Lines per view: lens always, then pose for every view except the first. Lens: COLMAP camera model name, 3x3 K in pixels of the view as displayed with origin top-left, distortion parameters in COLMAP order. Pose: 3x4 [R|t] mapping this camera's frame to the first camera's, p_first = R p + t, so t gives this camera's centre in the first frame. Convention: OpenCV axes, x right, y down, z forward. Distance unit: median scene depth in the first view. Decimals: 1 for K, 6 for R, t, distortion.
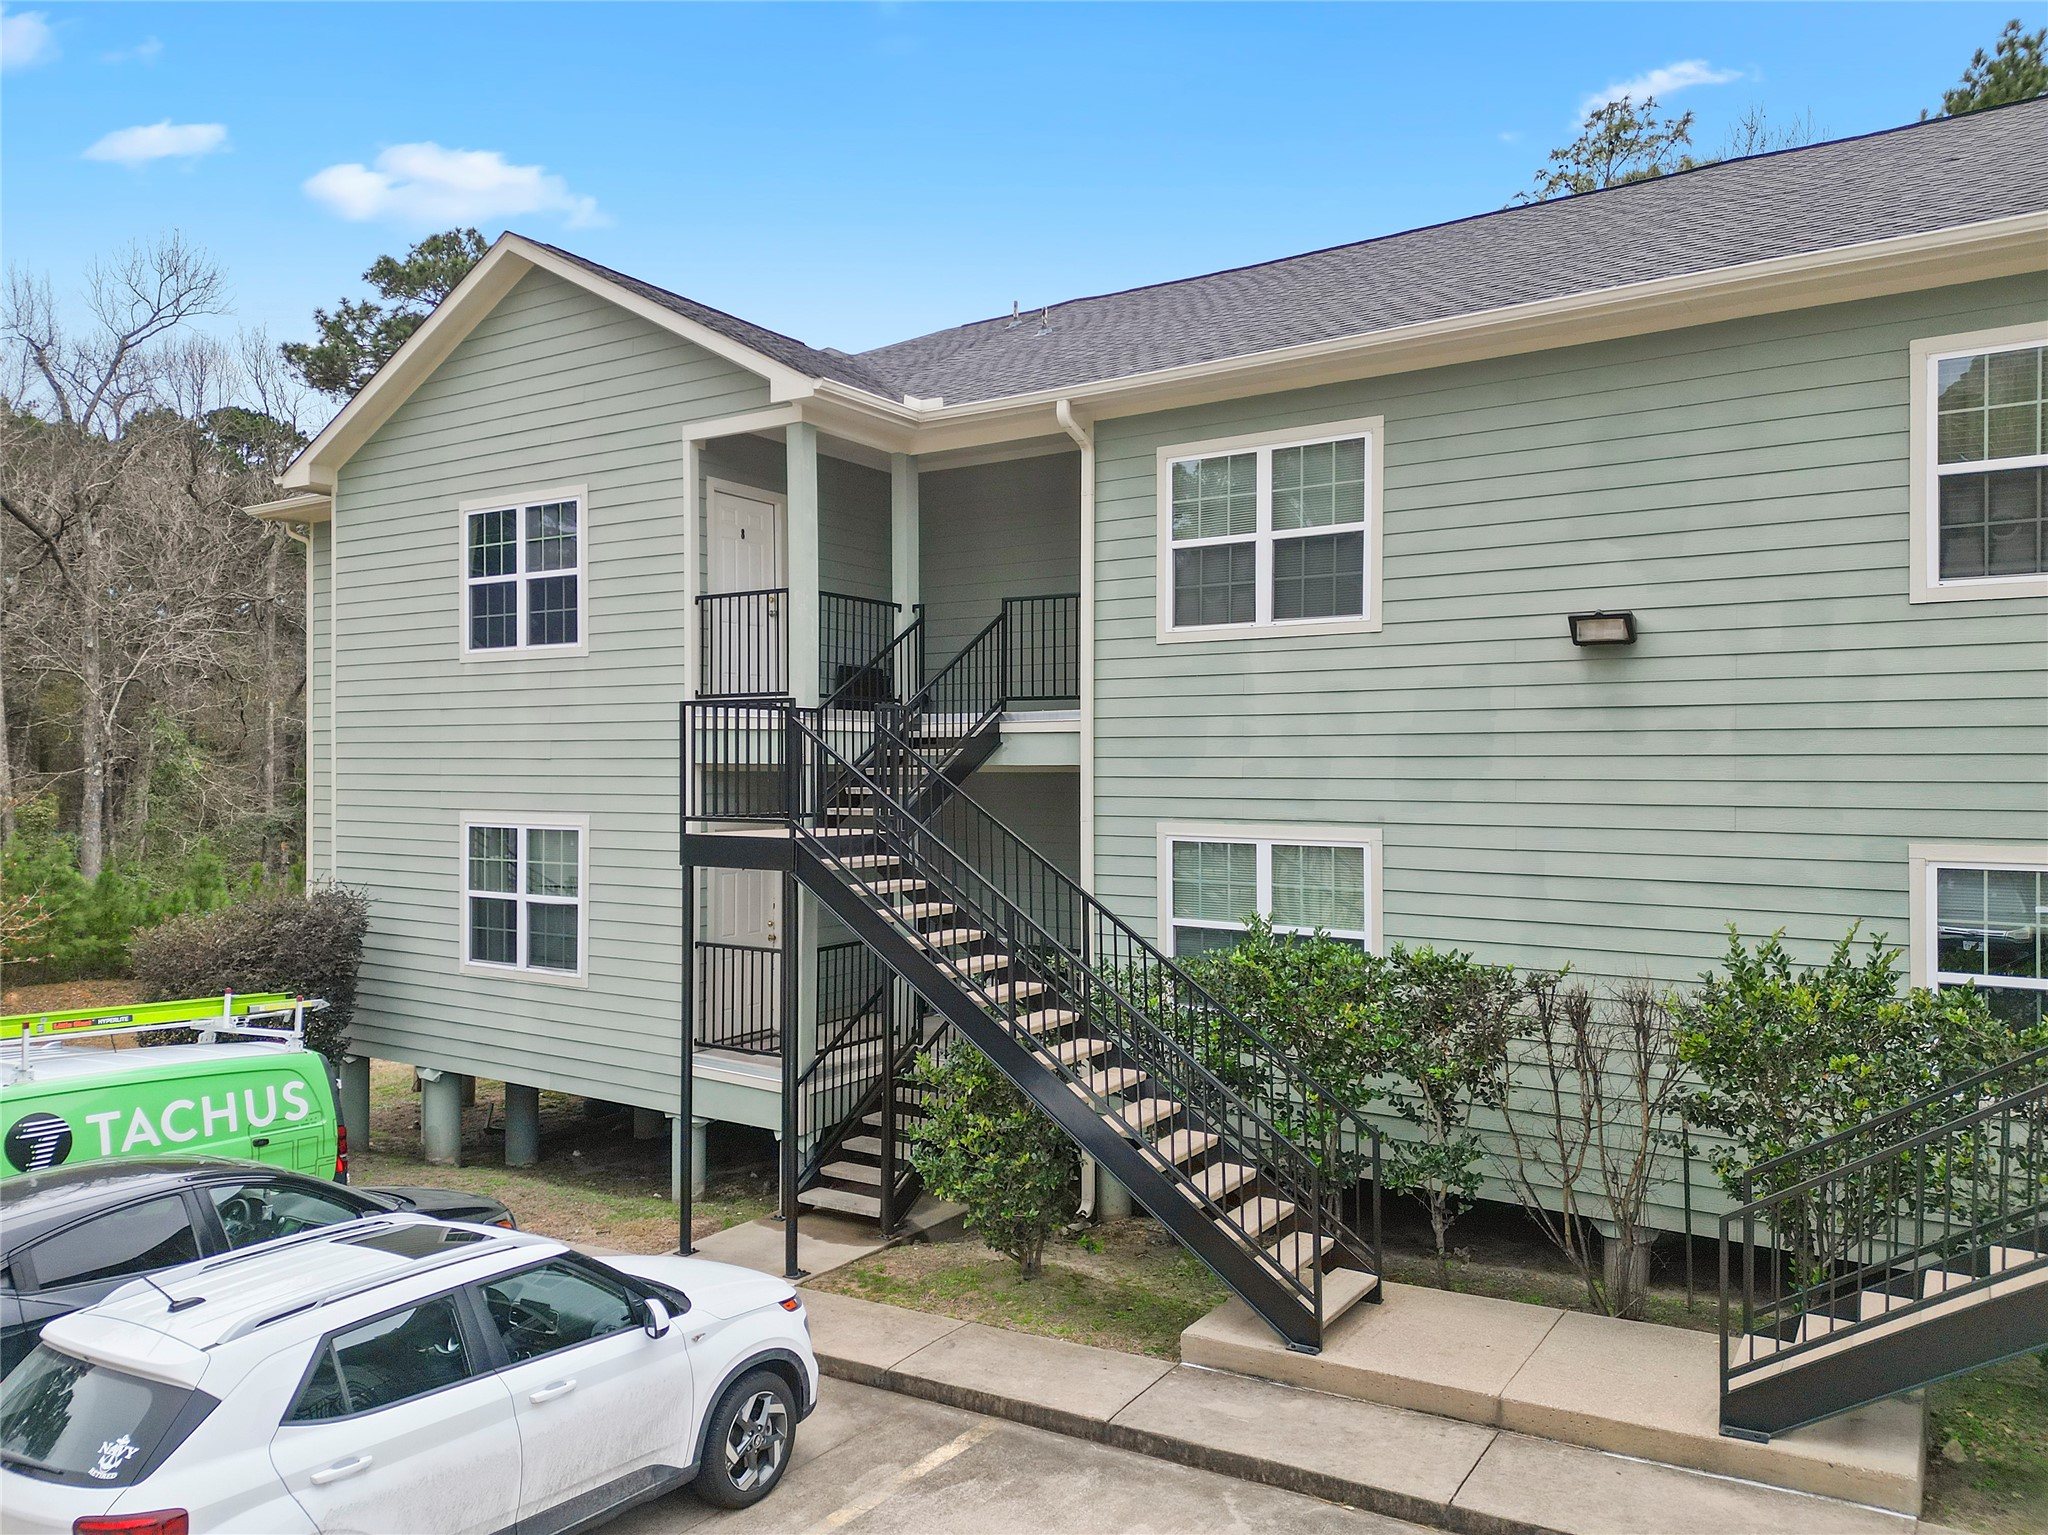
lens RADIAL K [[1432.4, 0, 1022.4], [0, 1432.4, 763.5], [0, 0, 1]] dist [0.055669, -0.038229]
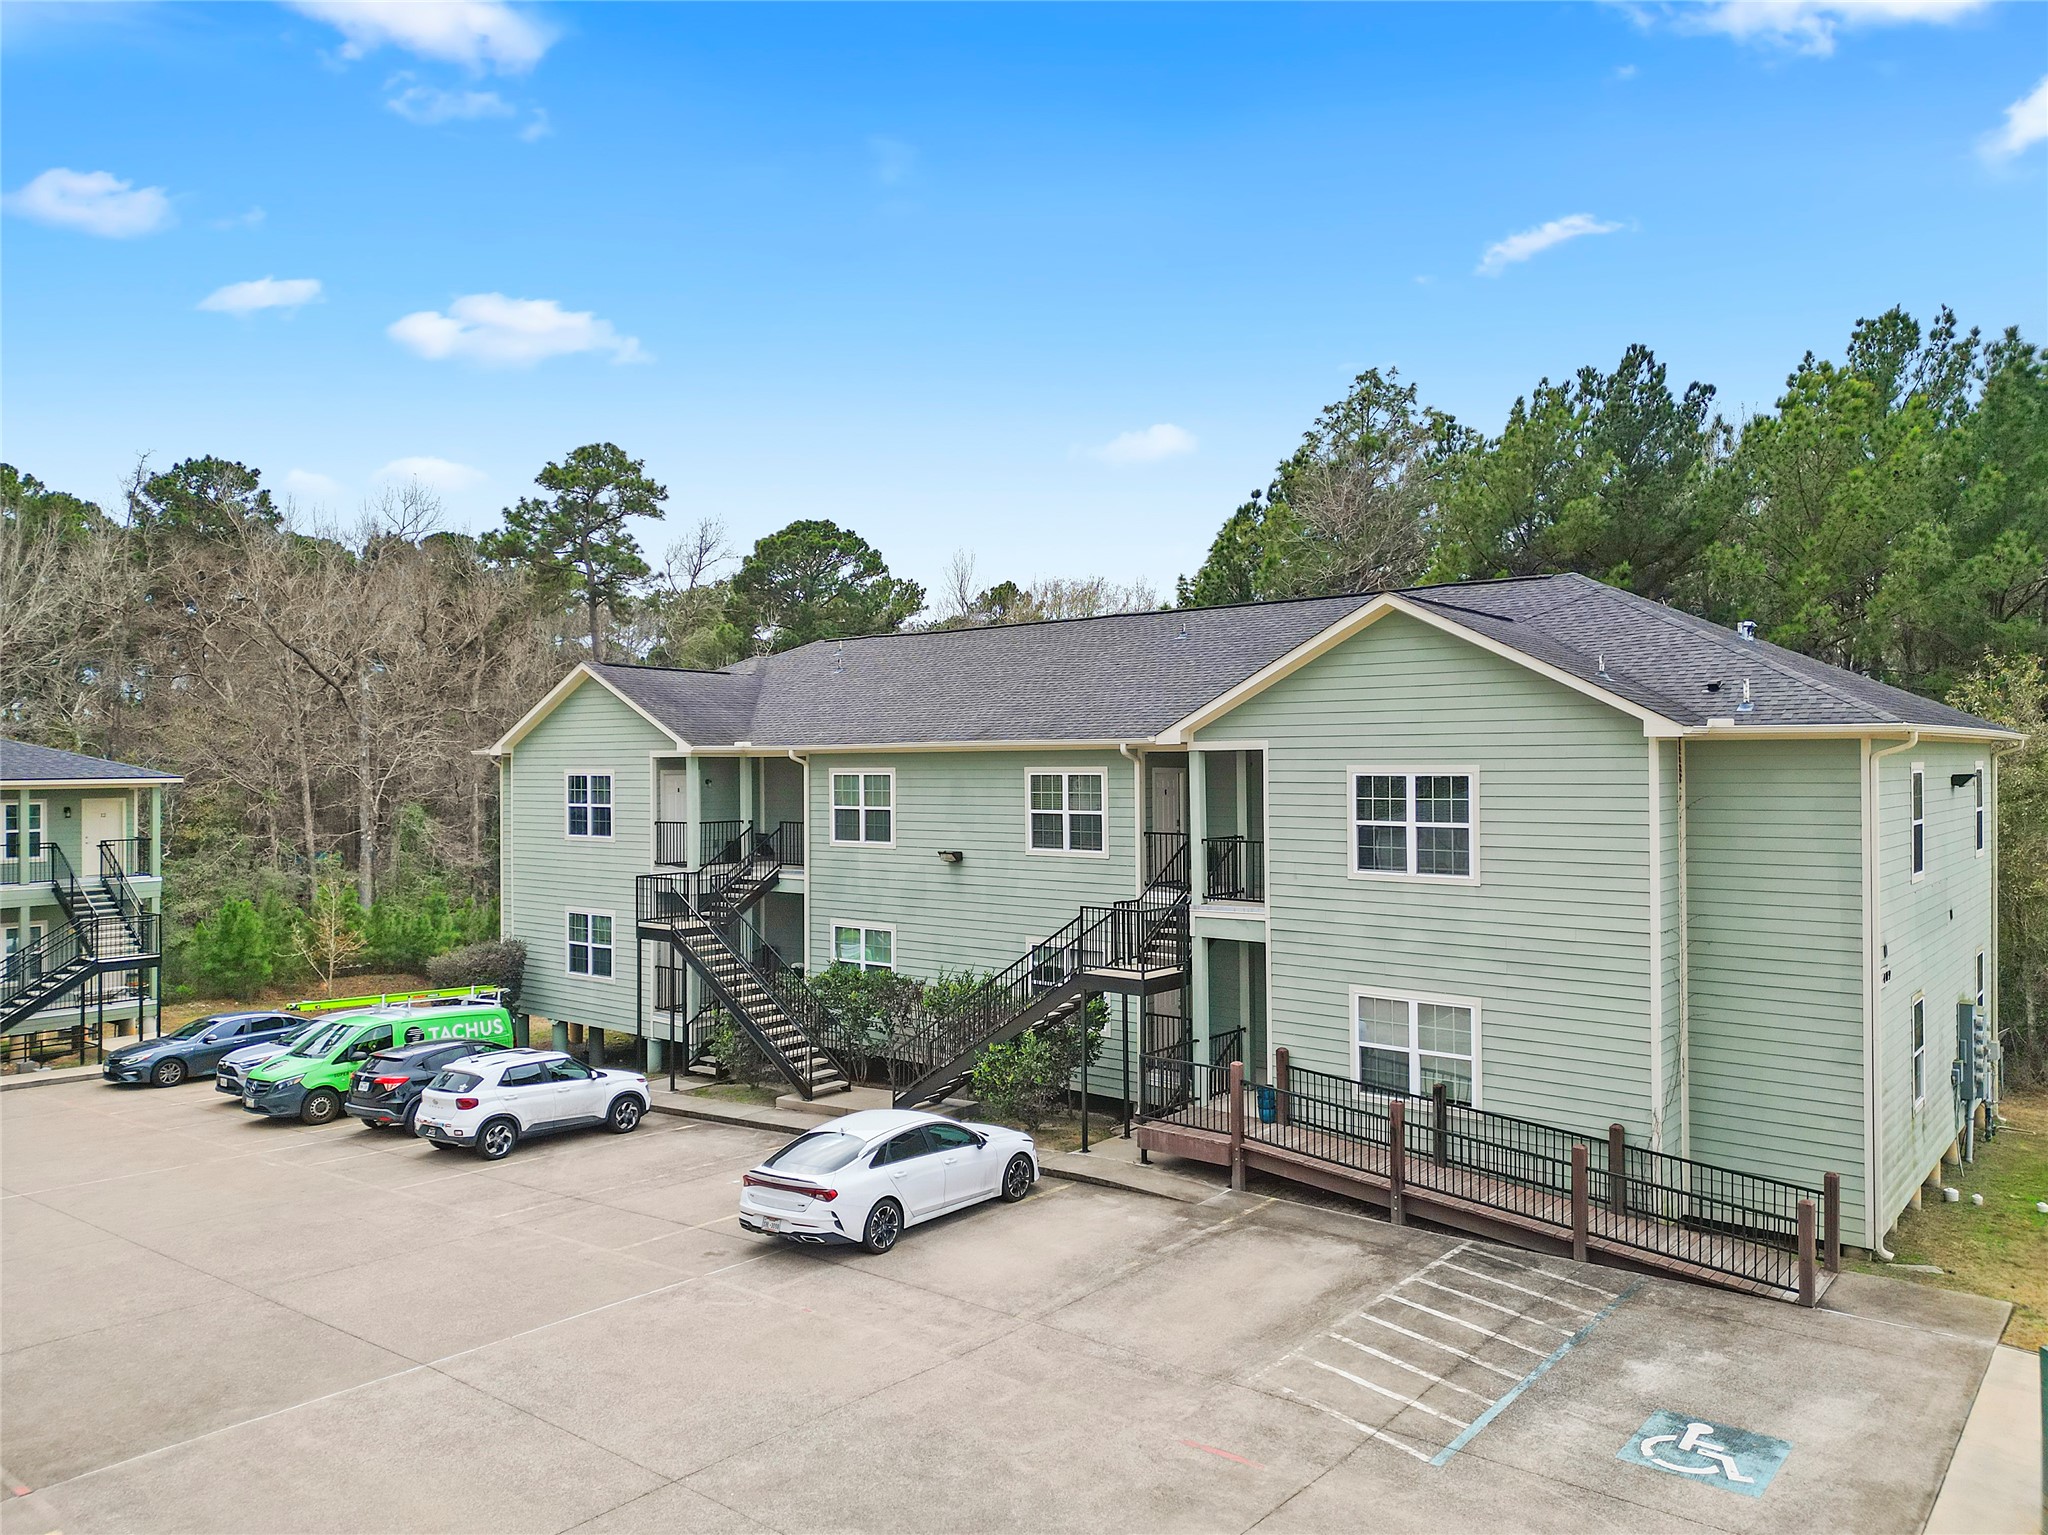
lens RADIAL K [[1432.4, 0, 1029.5], [0, 1432.4, 753.8], [0, 0, 1]] dist [0.055669, -0.038229]
pose [[0.994353, -0.010335, -0.105616, 0.636323], [0.010057, 0.999944, -0.003171, -0.210551], [0.105643, 0.002091, 0.994402, -1.294989]]
